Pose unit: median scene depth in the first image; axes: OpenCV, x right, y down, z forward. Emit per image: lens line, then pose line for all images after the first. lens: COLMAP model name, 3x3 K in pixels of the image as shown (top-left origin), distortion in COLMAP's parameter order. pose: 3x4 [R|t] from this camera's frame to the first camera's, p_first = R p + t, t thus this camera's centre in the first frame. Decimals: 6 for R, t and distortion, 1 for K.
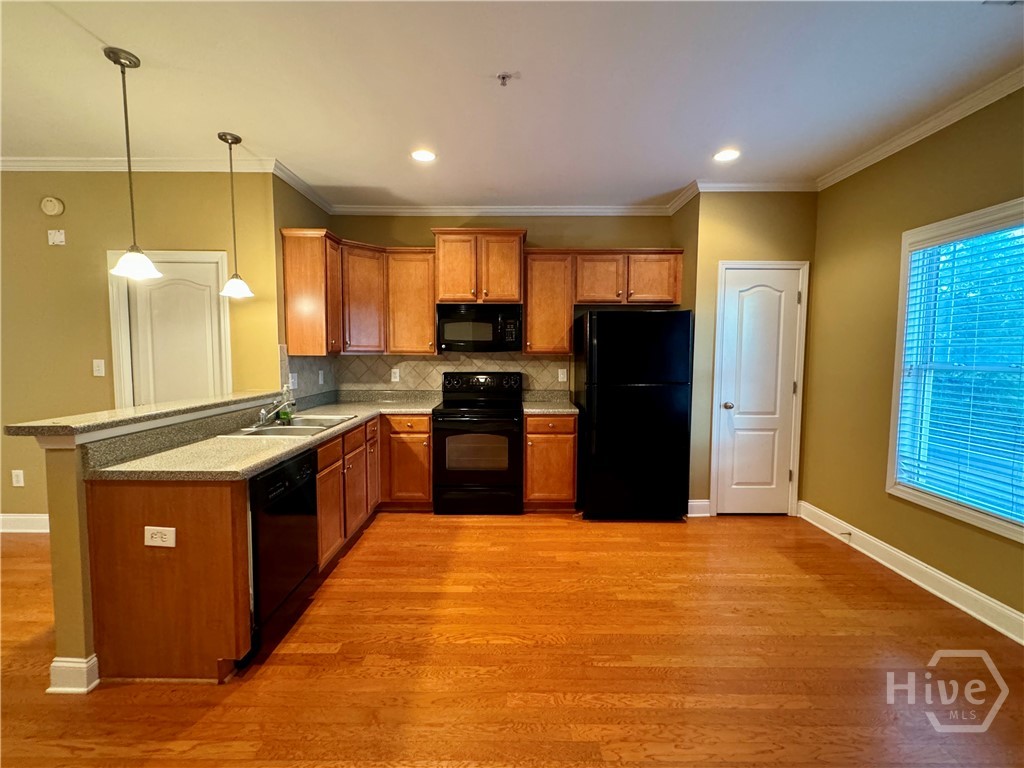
lens RADIAL K [[454.2, 0, 509.3], [0, 454.2, 384.5], [0, 0, 1]] dist [-0.000810, 0.000278]
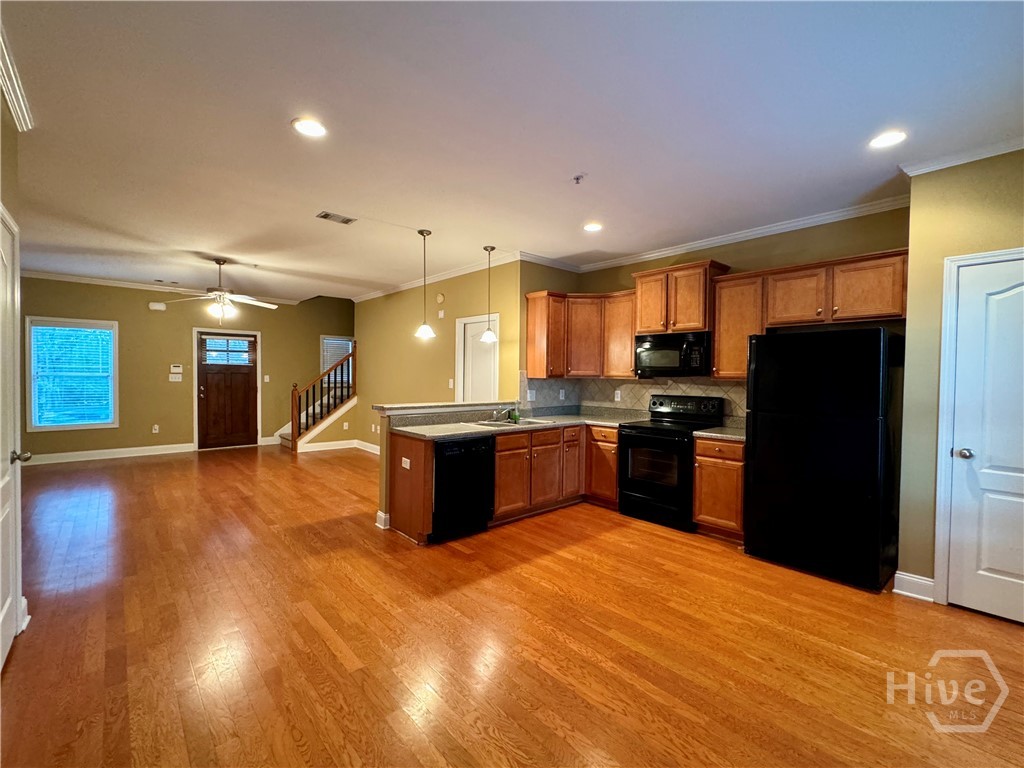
lens RADIAL K [[454.2, 0, 509.3], [0, 454.2, 384.5], [0, 0, 1]] dist [-0.000810, 0.000278]
pose [[0.663662, 0.020781, -0.747744, 0.529708], [-0.063908, 0.997534, -0.028998, 0.004008], [0.745298, 0.067032, 0.663354, -0.020873]]
